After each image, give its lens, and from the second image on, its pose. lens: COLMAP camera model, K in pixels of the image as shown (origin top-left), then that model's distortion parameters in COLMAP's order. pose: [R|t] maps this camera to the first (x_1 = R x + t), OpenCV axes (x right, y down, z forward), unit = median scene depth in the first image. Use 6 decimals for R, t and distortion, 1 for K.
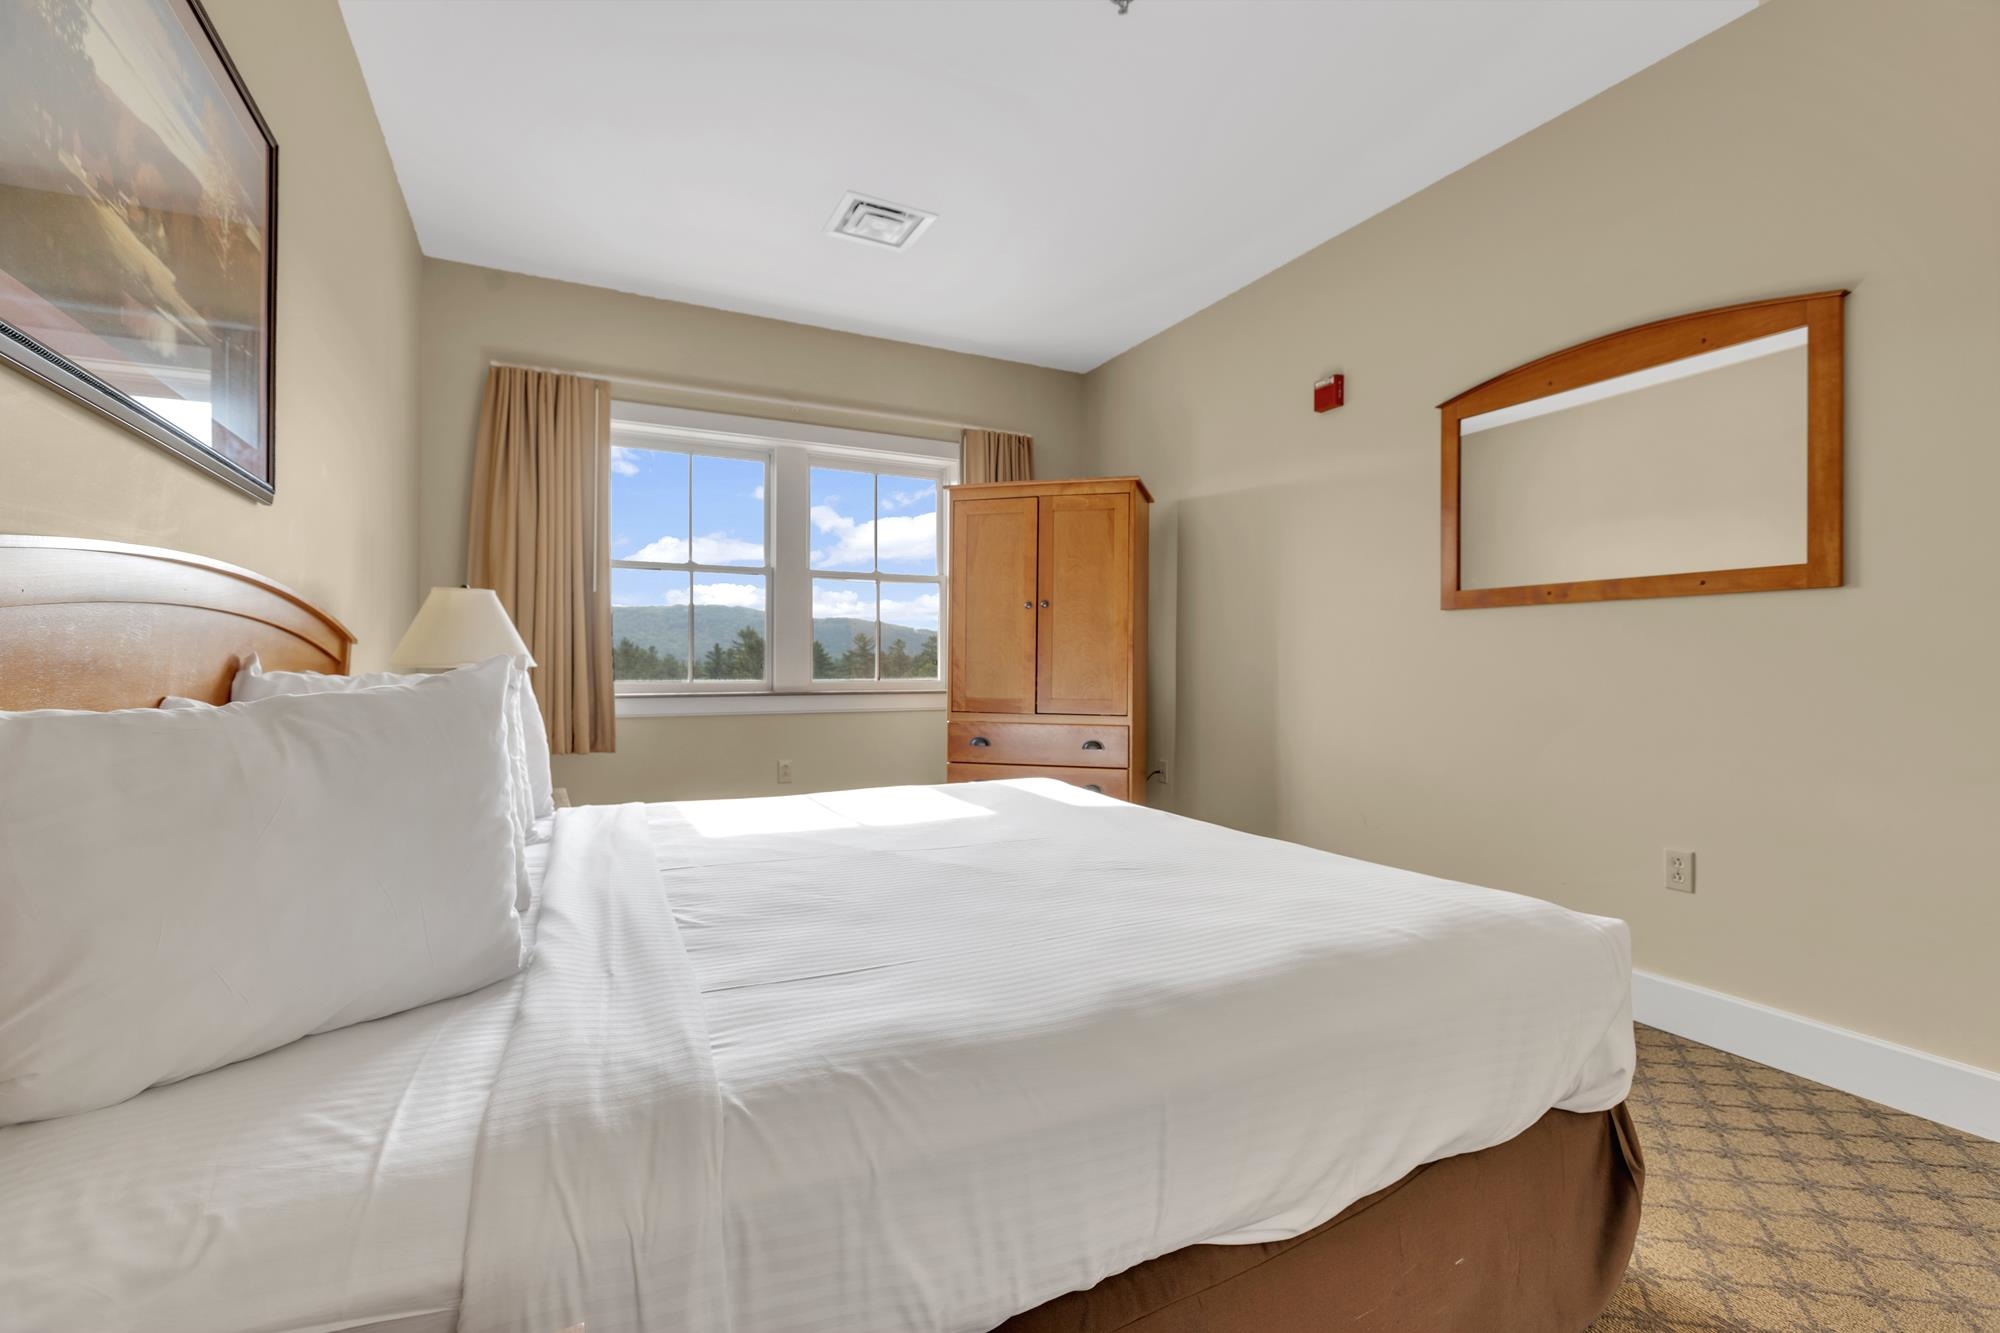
lens RADIAL K [[882.8, 0, 1000.3], [0, 882.8, 661.2], [0, 0, 1]] dist [-0.002165, -0.000384]
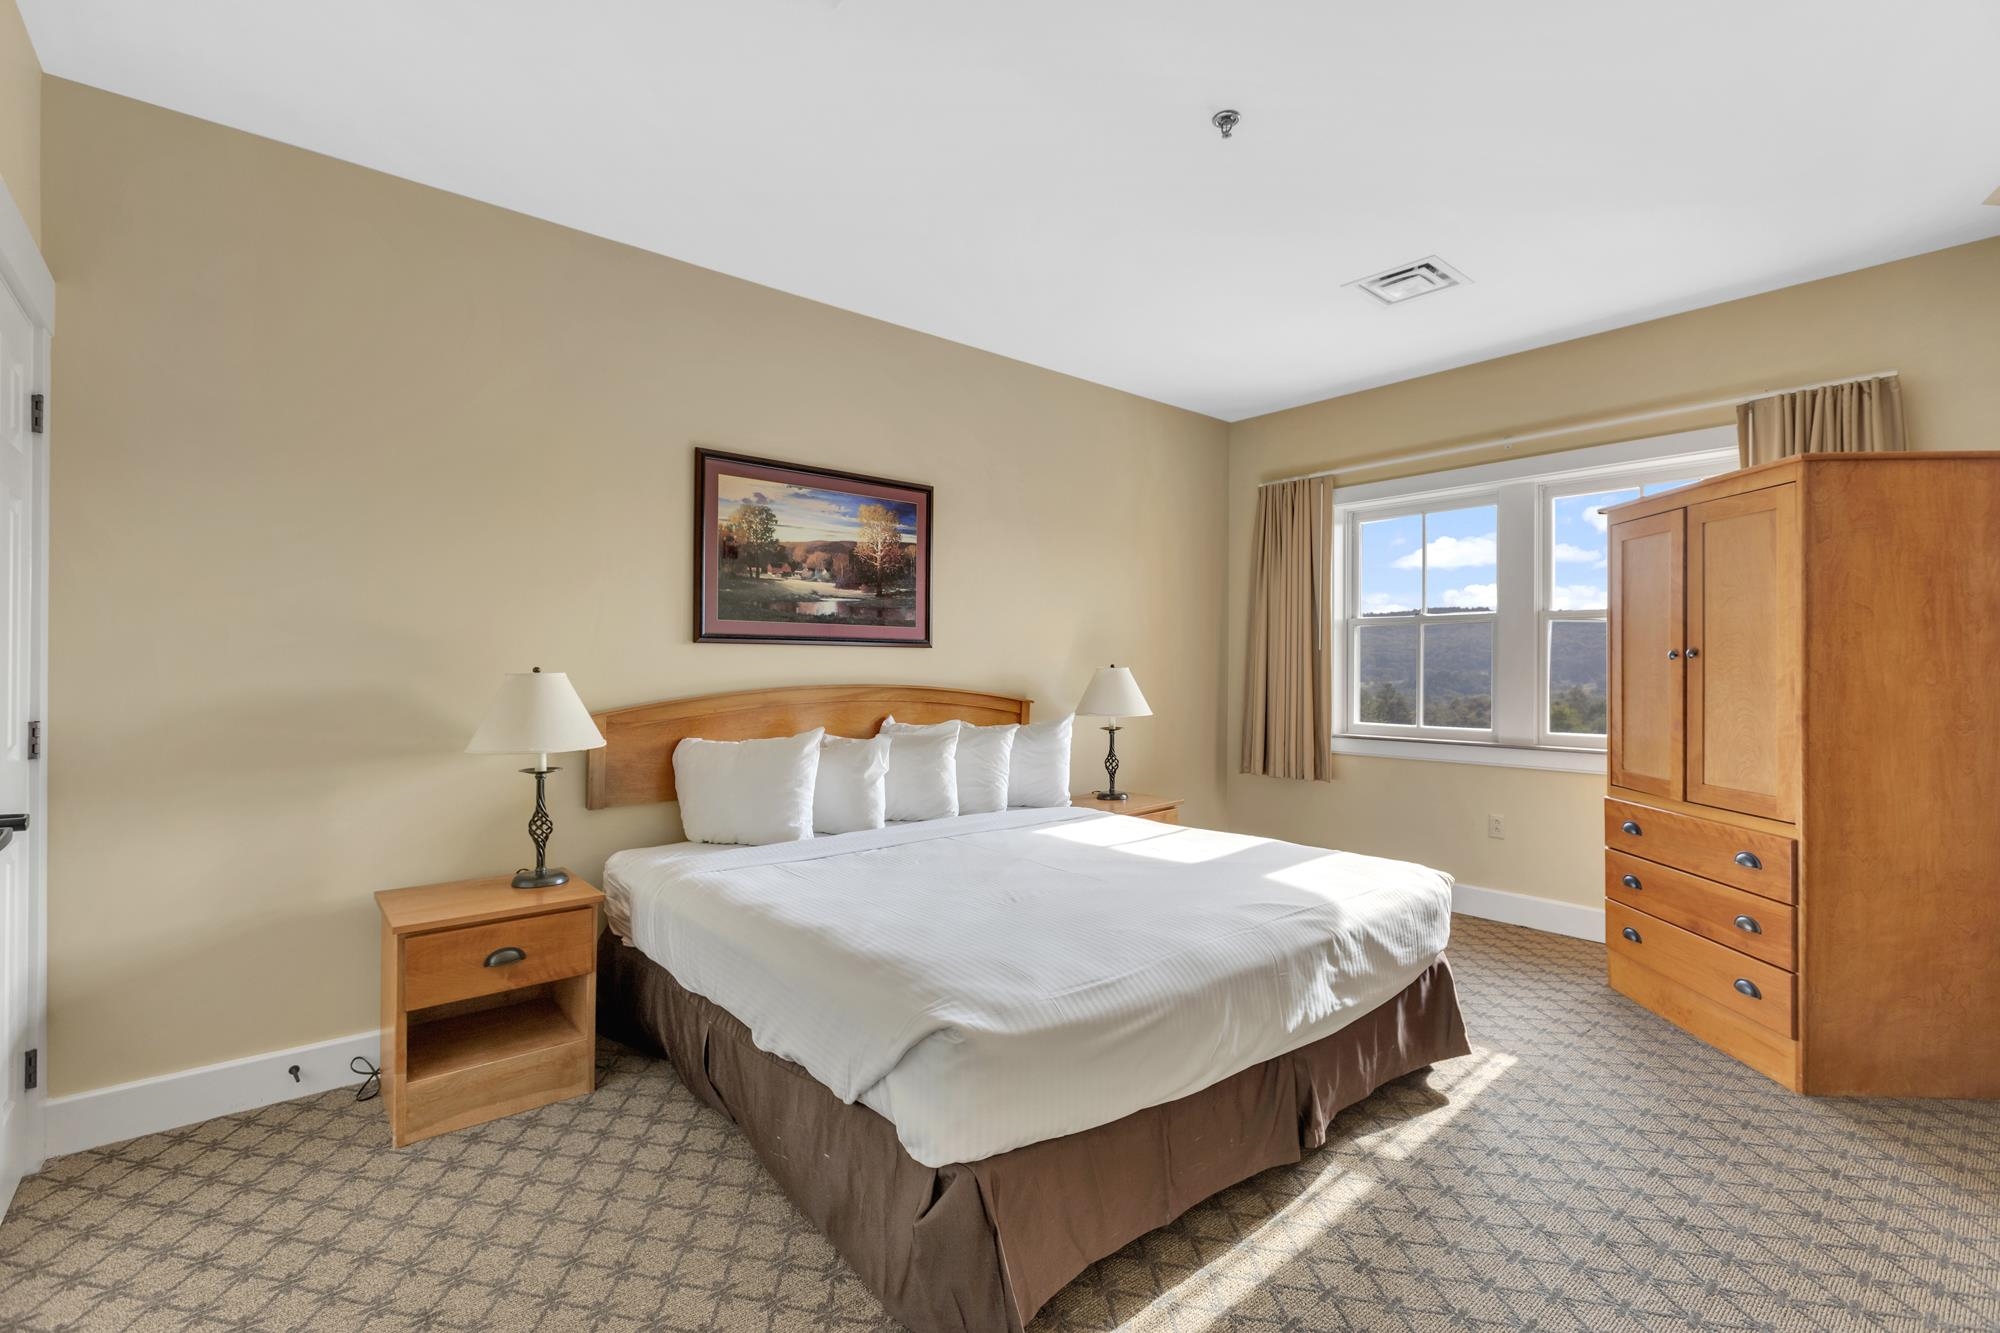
lens RADIAL K [[885.6, 0, 999.0], [0, 885.6, 664.7], [0, 0, 1]] dist [-0.001127, -0.000116]
pose [[0.239152, -0.005280, -0.970968, 0.626262], [0.003061, 0.999984, -0.004684, -0.053827], [0.970977, -0.001852, 0.239165, 0.271302]]
